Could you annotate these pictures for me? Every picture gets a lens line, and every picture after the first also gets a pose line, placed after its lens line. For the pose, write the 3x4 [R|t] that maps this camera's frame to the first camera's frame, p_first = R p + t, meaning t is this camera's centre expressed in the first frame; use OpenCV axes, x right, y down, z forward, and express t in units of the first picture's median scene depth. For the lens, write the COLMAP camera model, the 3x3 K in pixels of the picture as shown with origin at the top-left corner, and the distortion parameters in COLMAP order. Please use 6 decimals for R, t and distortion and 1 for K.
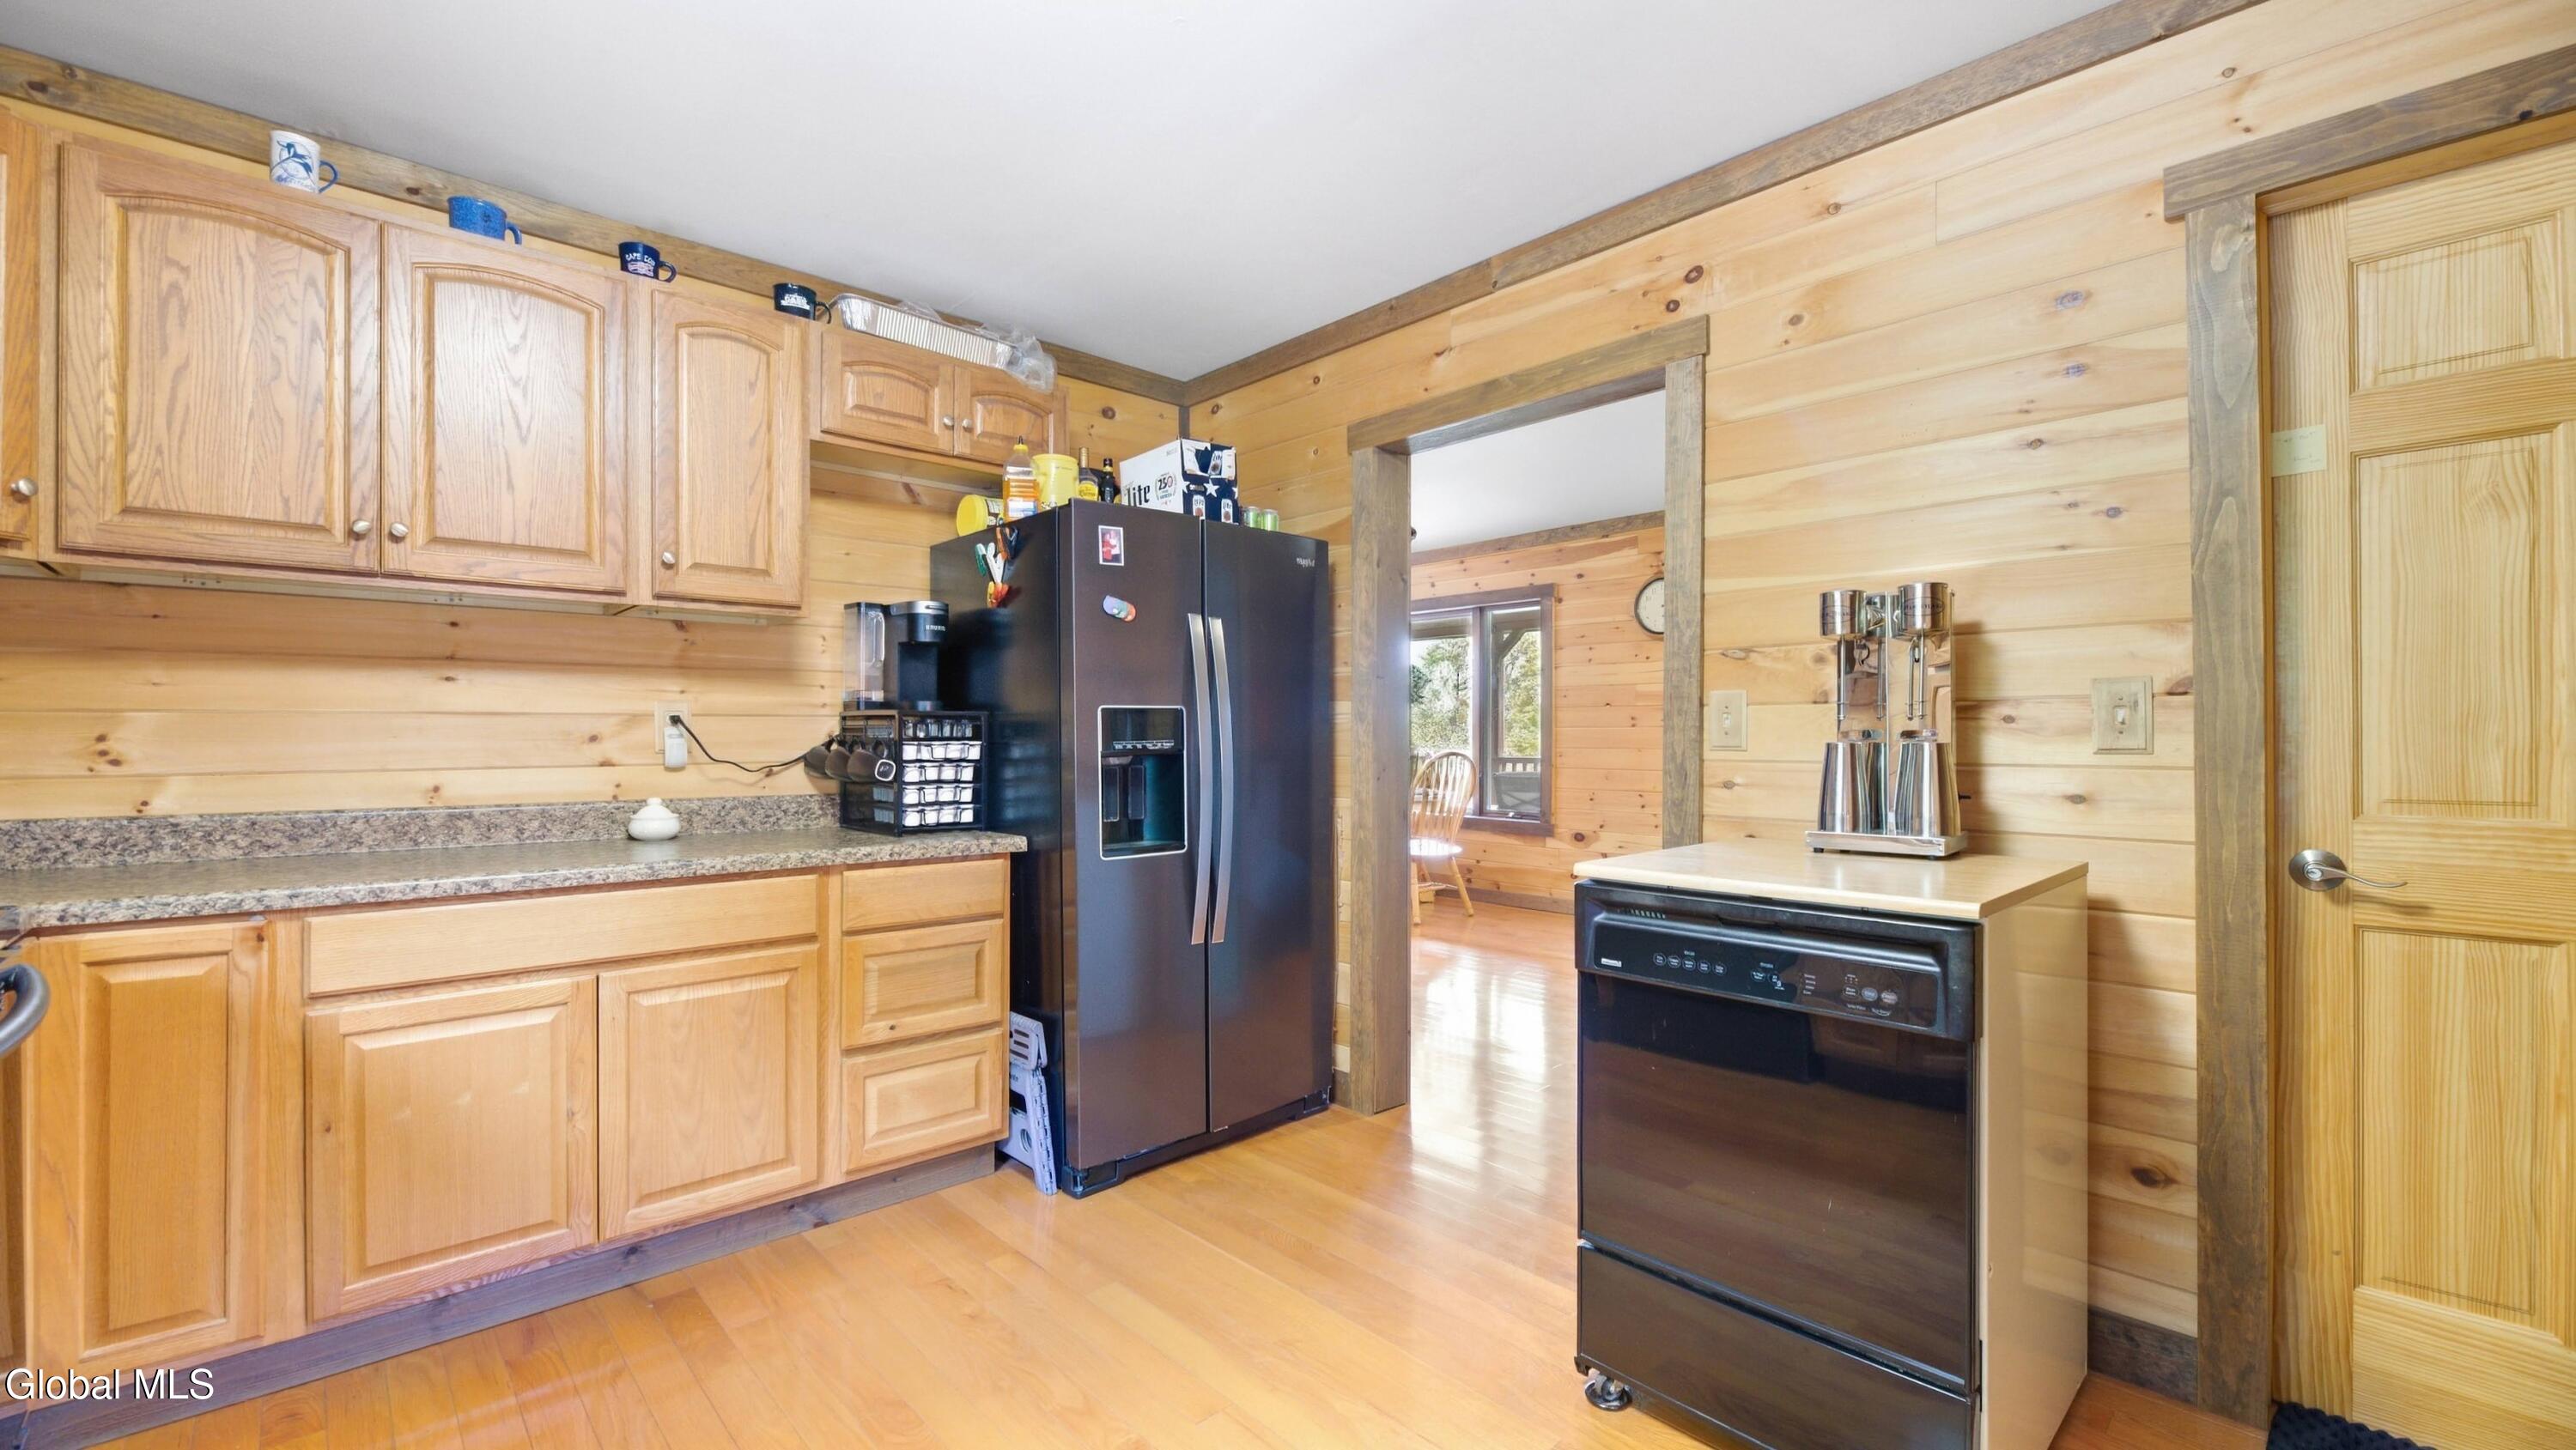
lens RADIAL K [[1067.1, 0, 1270.5], [0, 1067.1, 728.3], [0, 0, 1]] dist [-0.002042, -0.001139]
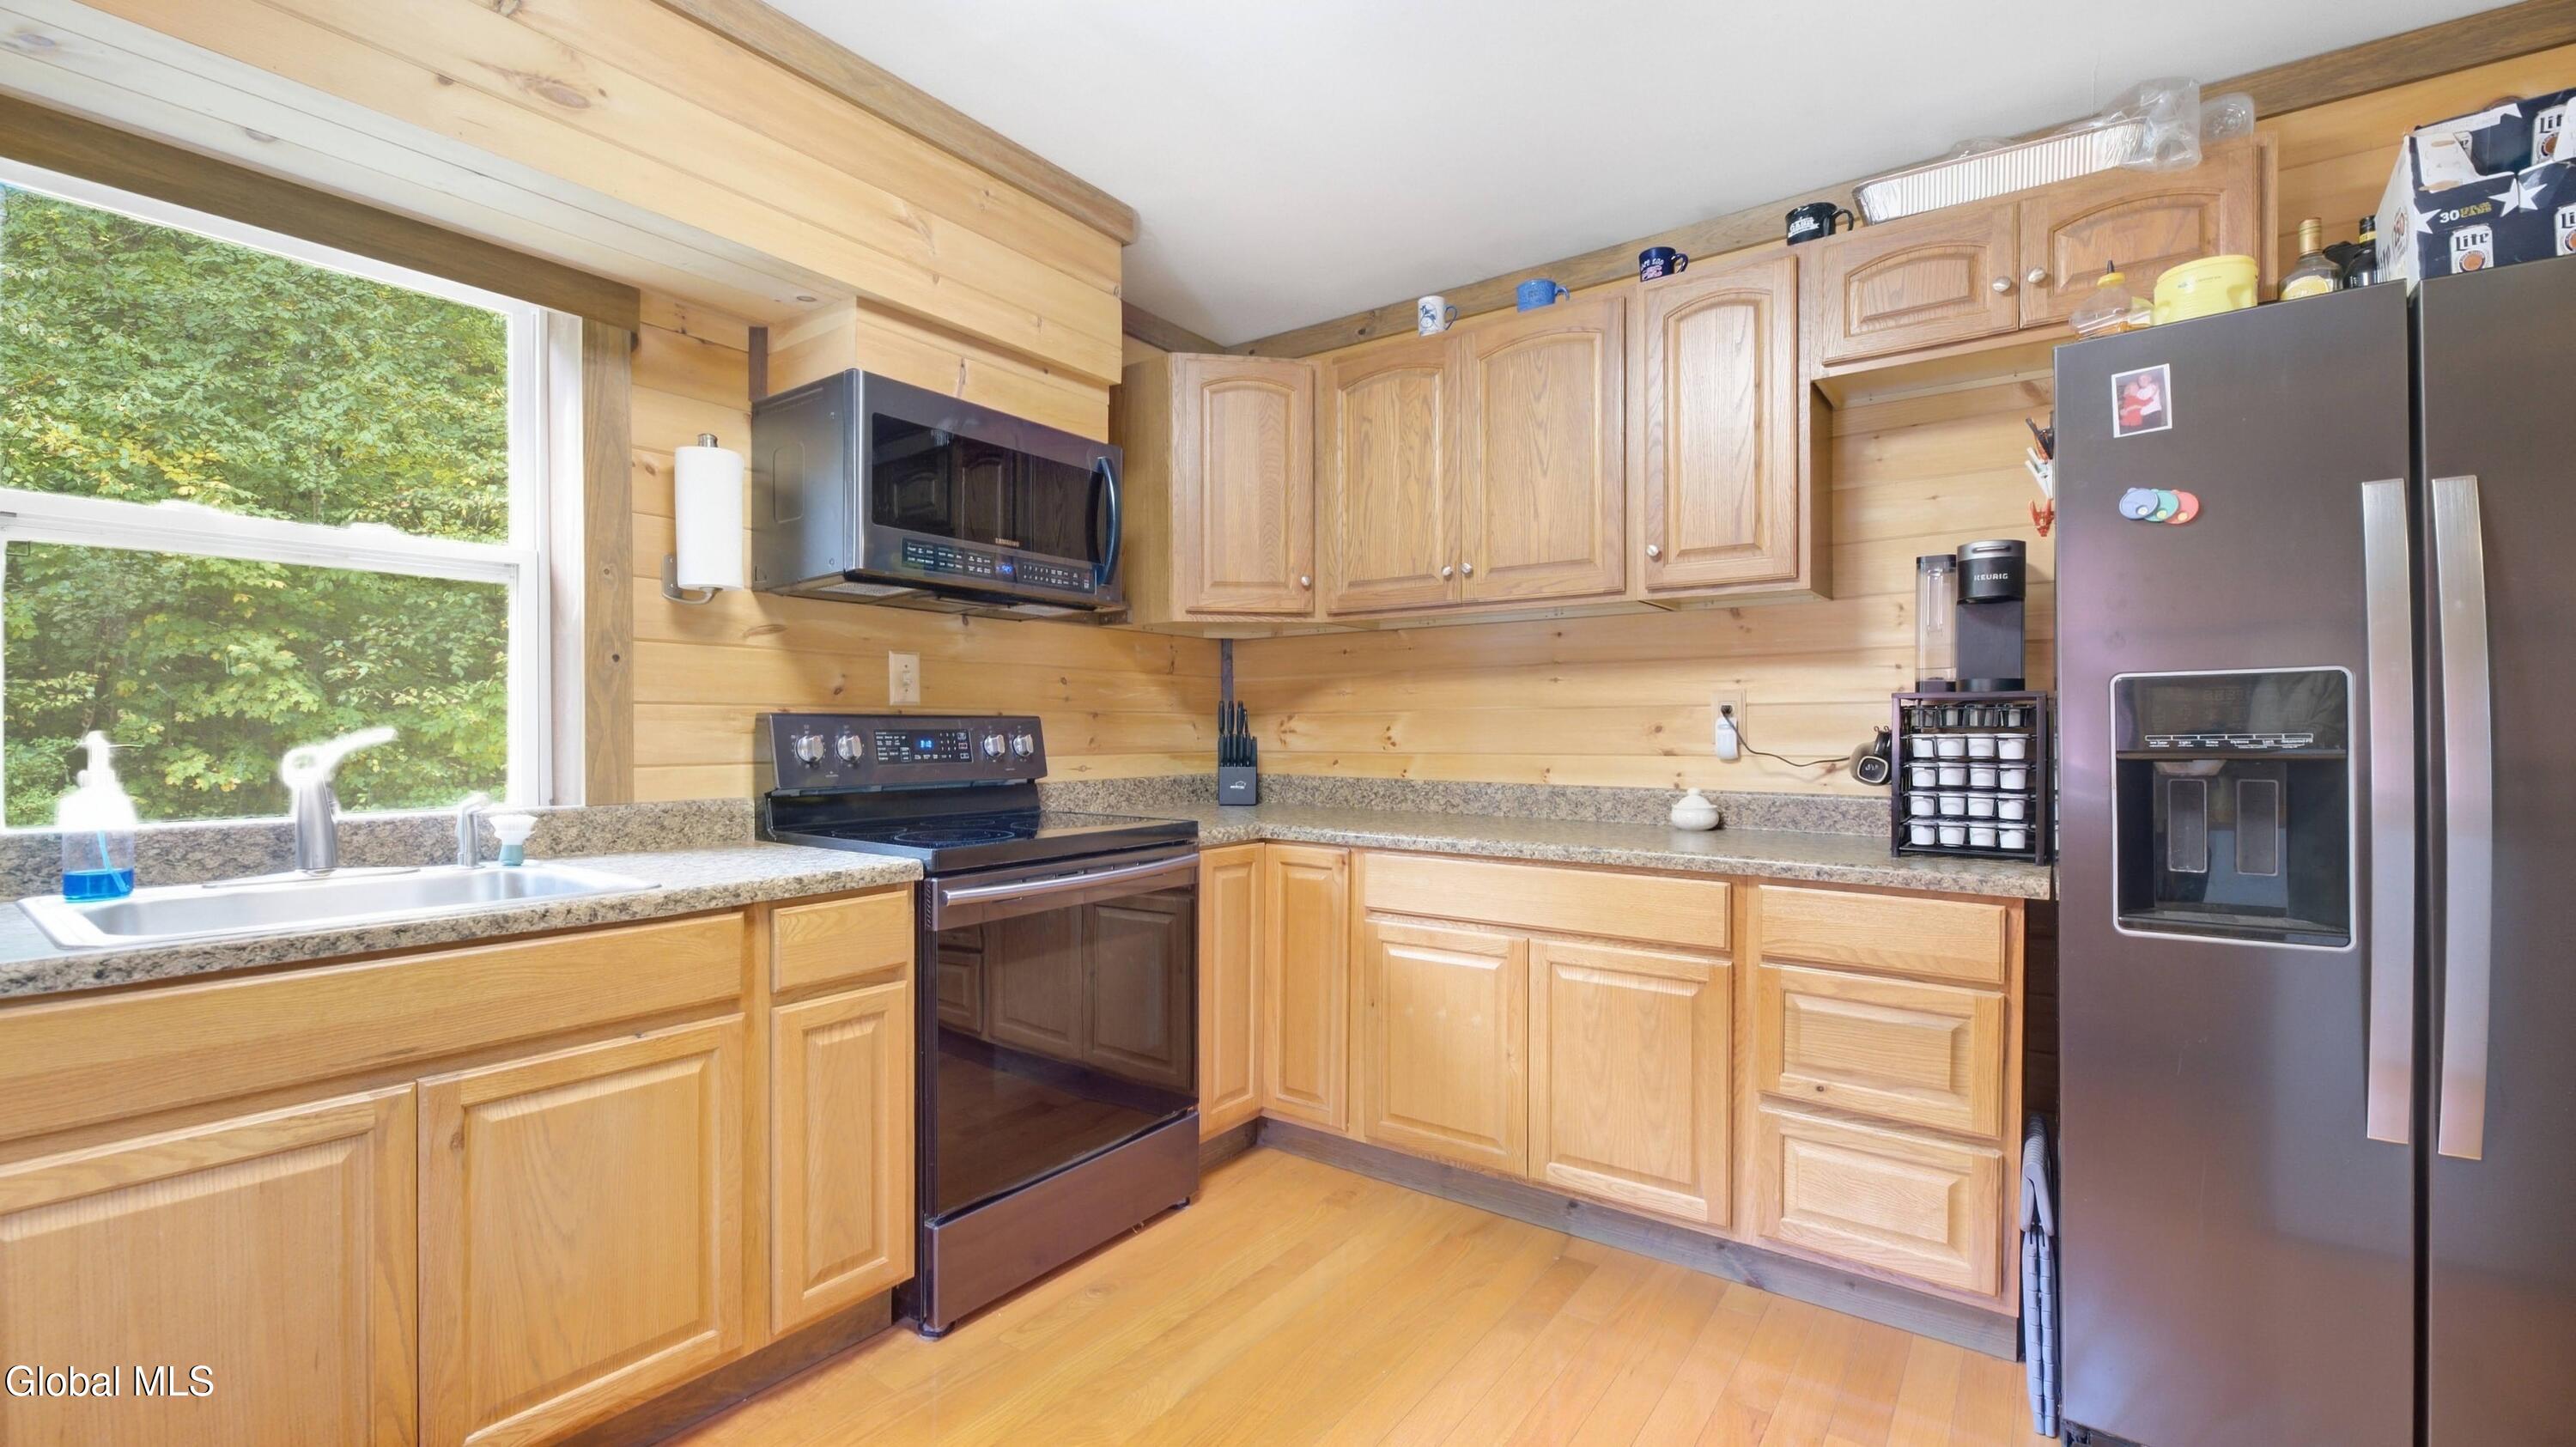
lens RADIAL K [[1067.2, 0, 1273.0], [0, 1067.2, 731.2], [0, 0, 1]] dist [-0.002042, -0.001139]
pose [[0.194860, 0.001147, -0.980830, 0.363299], [0.006438, 0.999976, 0.002449, 0.006864], [0.980810, -0.006791, 0.194848, 0.452256]]
